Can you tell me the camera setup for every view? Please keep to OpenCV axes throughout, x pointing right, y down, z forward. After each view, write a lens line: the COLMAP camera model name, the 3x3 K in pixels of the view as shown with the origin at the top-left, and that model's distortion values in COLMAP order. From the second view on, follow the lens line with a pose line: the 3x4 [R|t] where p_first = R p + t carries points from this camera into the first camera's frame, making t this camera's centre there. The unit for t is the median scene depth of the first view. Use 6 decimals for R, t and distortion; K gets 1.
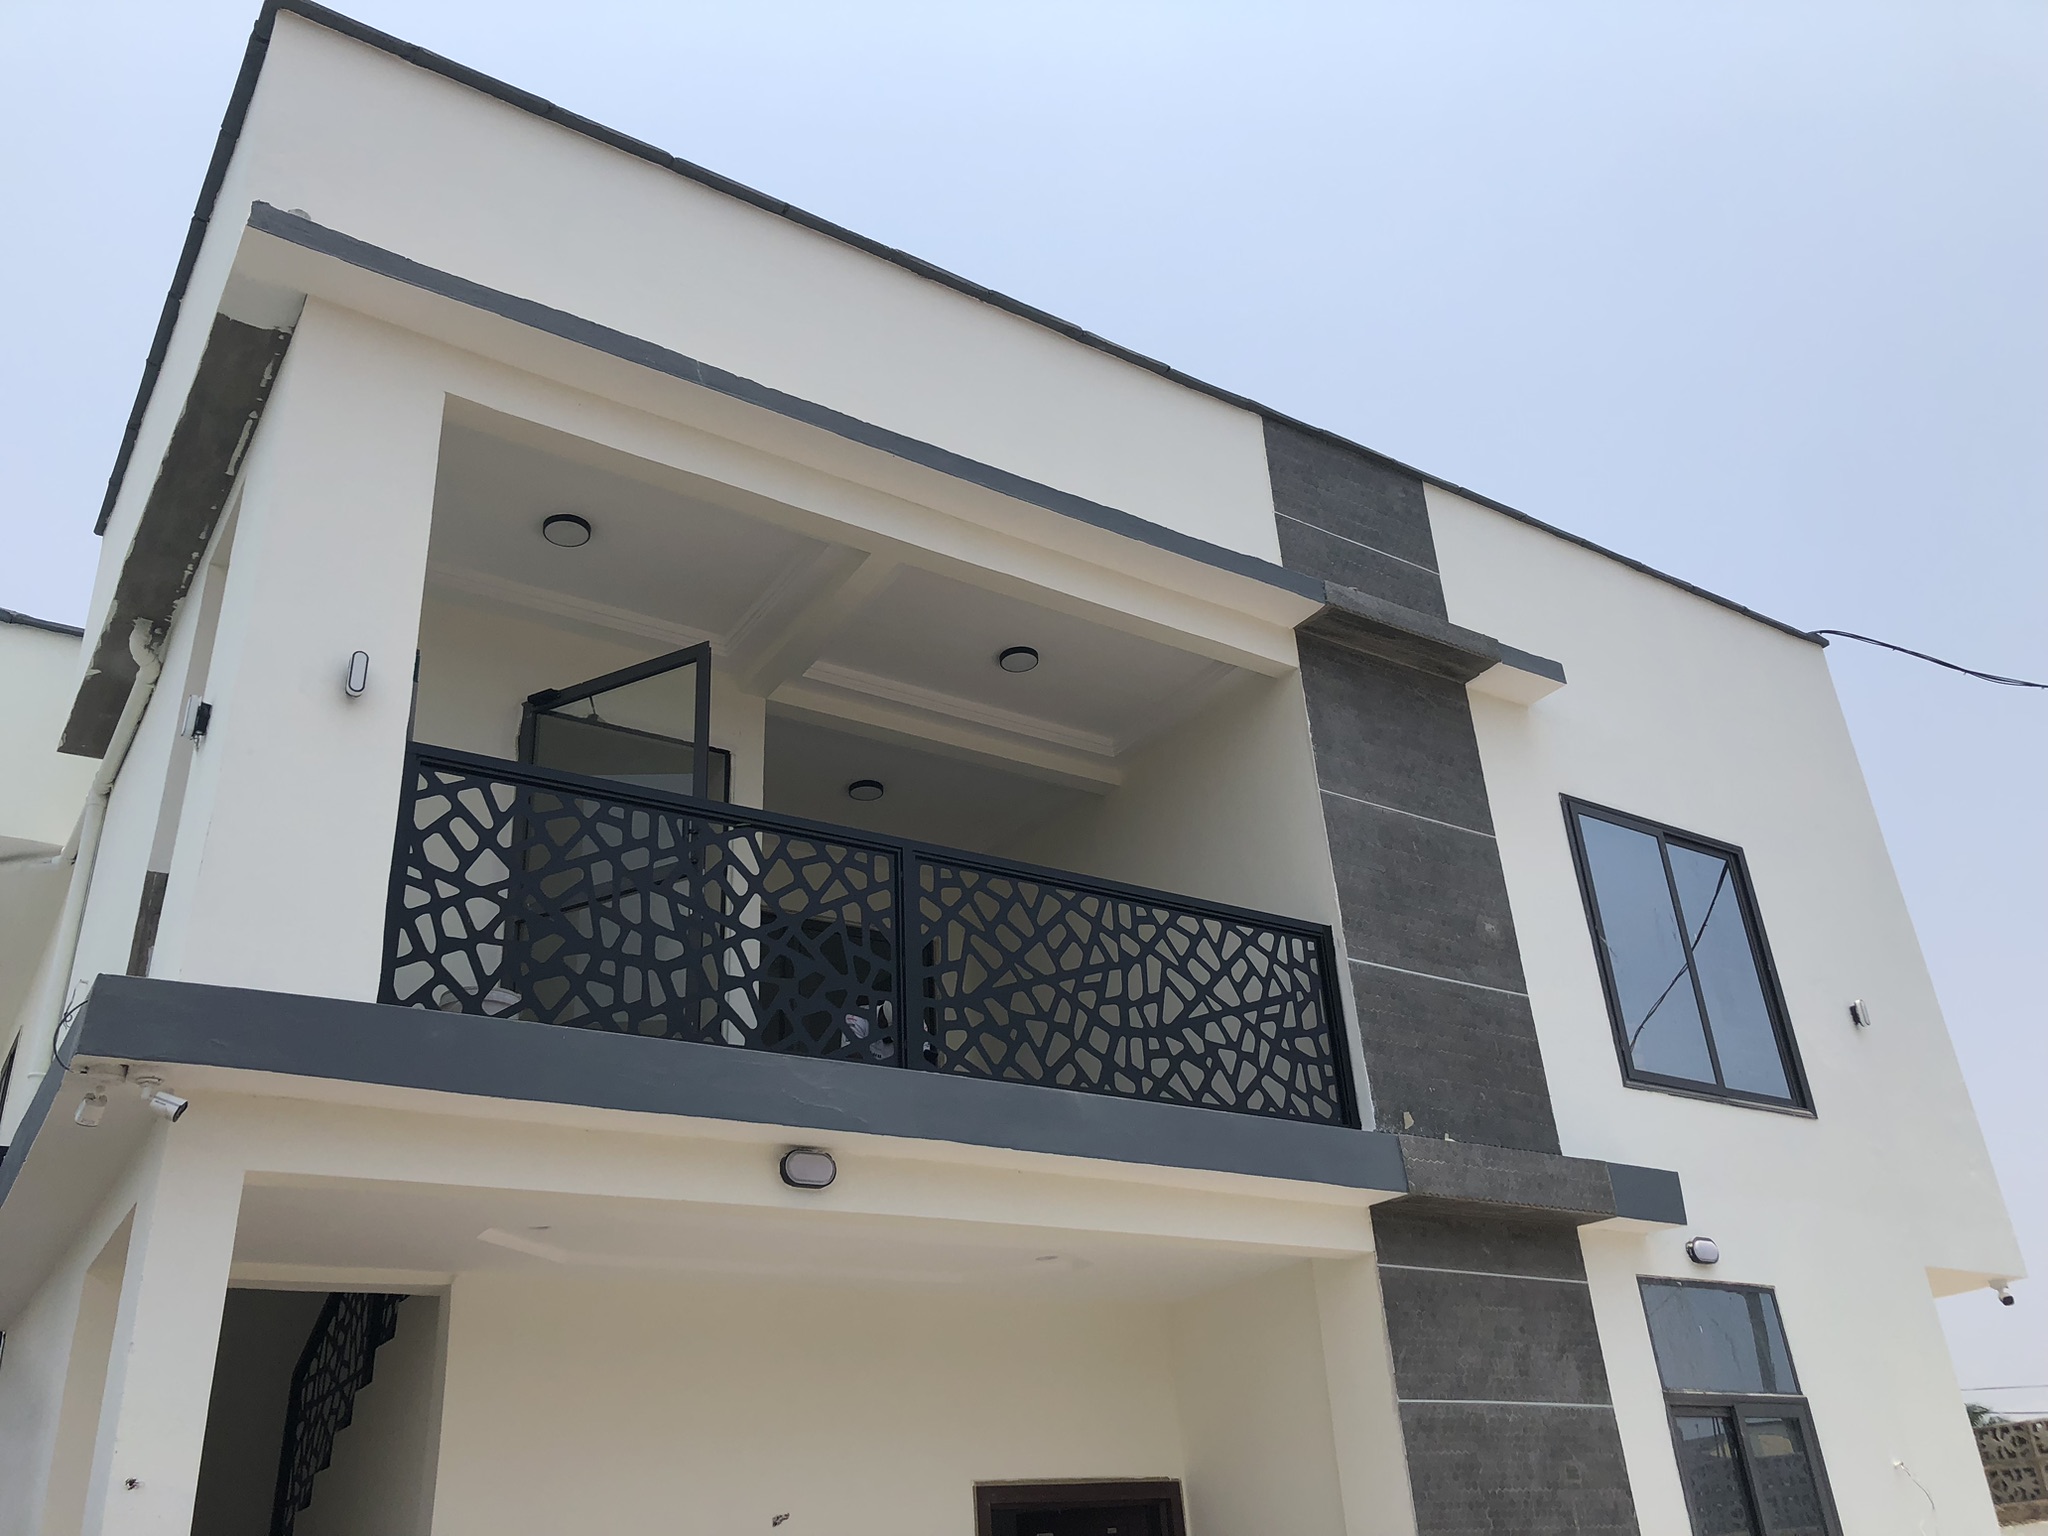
lens RADIAL K [[1686.2, 0, 1034.4], [0, 1686.2, 759.6], [0, 0, 1]] dist [0.035450, -0.030706]
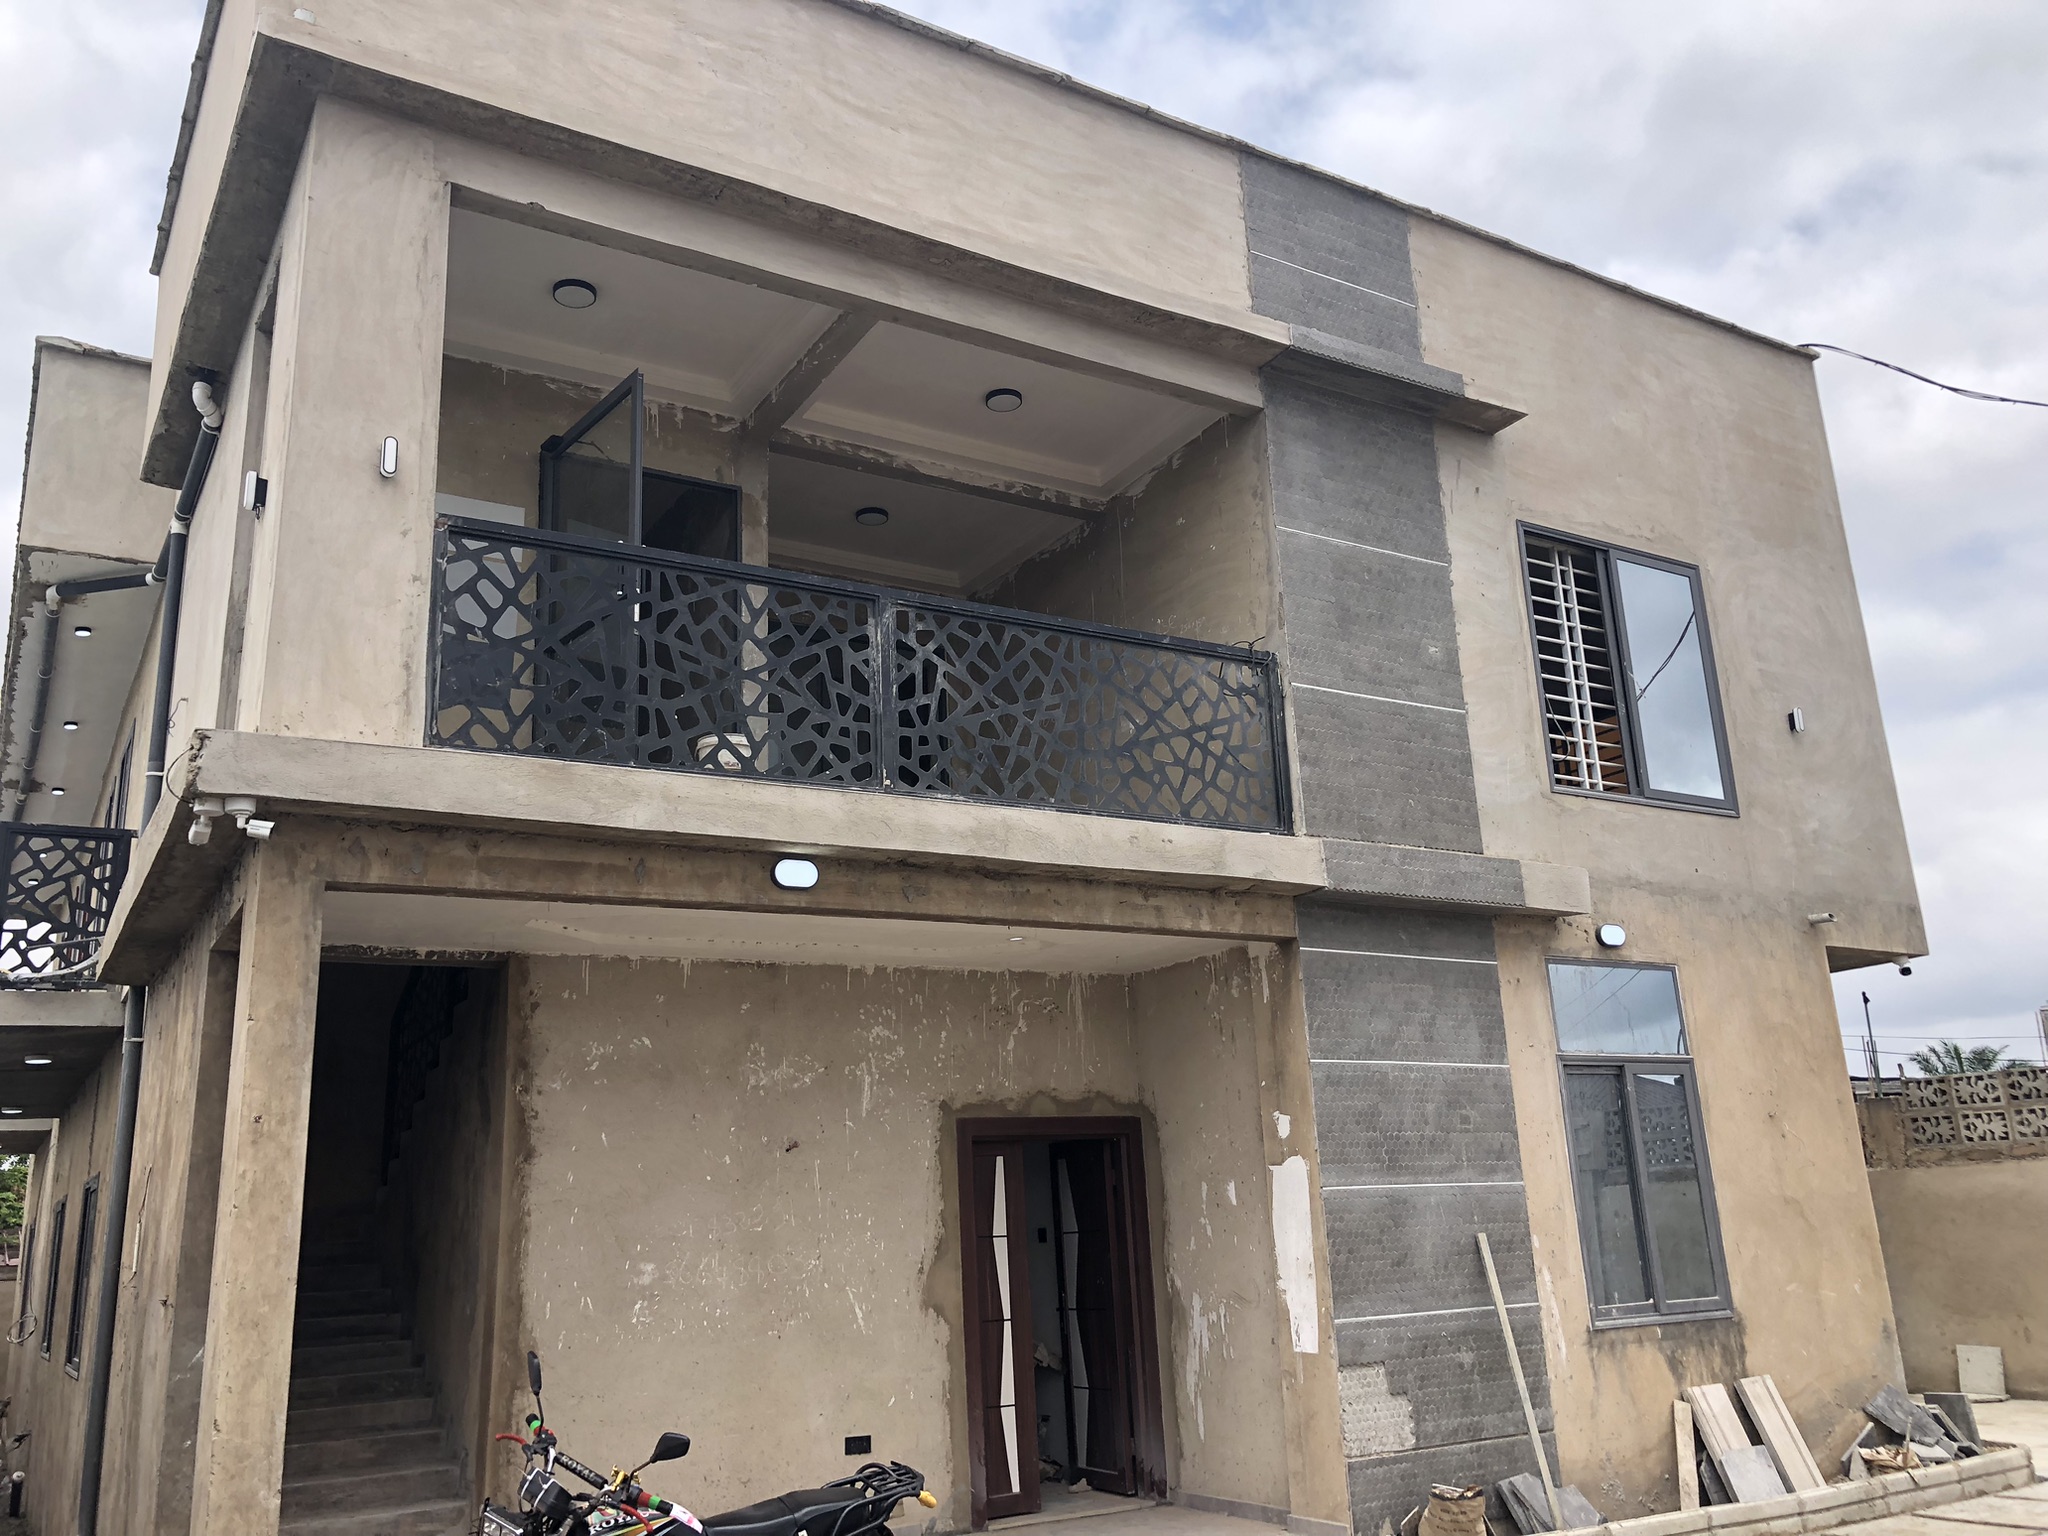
lens RADIAL K [[1686.2, 0, 1032.5], [0, 1686.2, 741.6], [0, 0, 1]] dist [0.035450, -0.030706]
pose [[0.999051, 0.005894, -0.043156, 0.065827], [0.002409, 0.981808, 0.189860, -0.058561], [0.043490, -0.189784, 0.980862, -0.109279]]
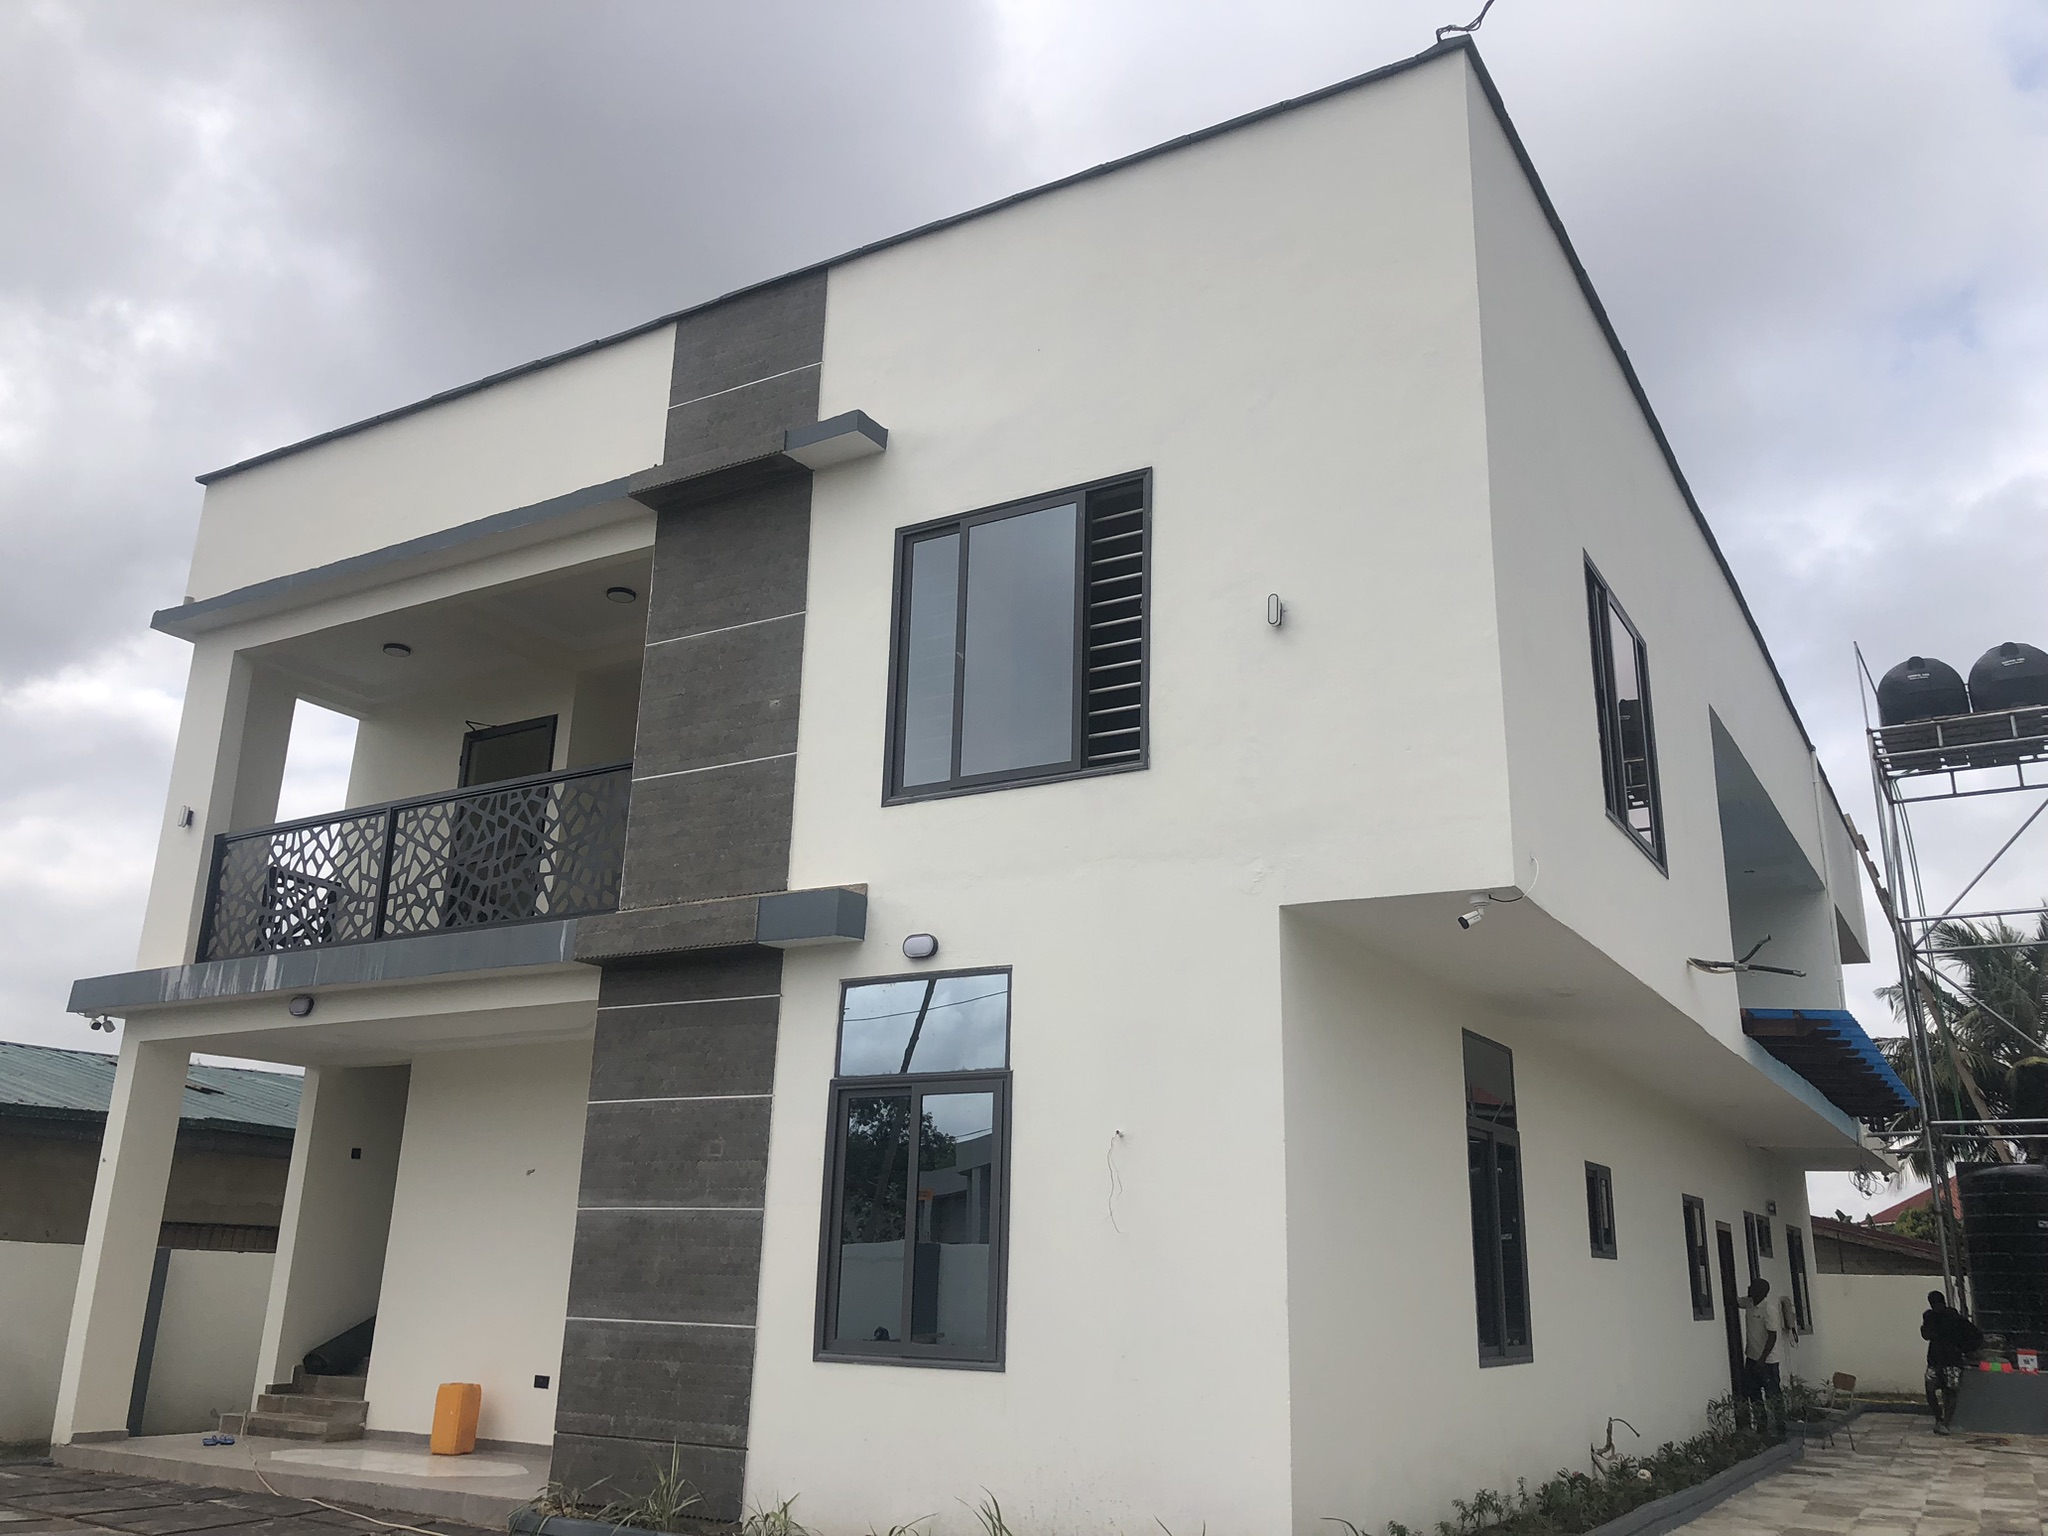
lens RADIAL K [[1686.2, 0, 1034.7], [0, 1686.2, 754.3], [0, 0, 1]] dist [0.035450, -0.030706]
pose [[0.419861, -0.196798, -0.885995, 1.563677], [0.368736, 0.928996, -0.031610, 0.269638], [0.829307, -0.313427, 0.462616, 0.694239]]
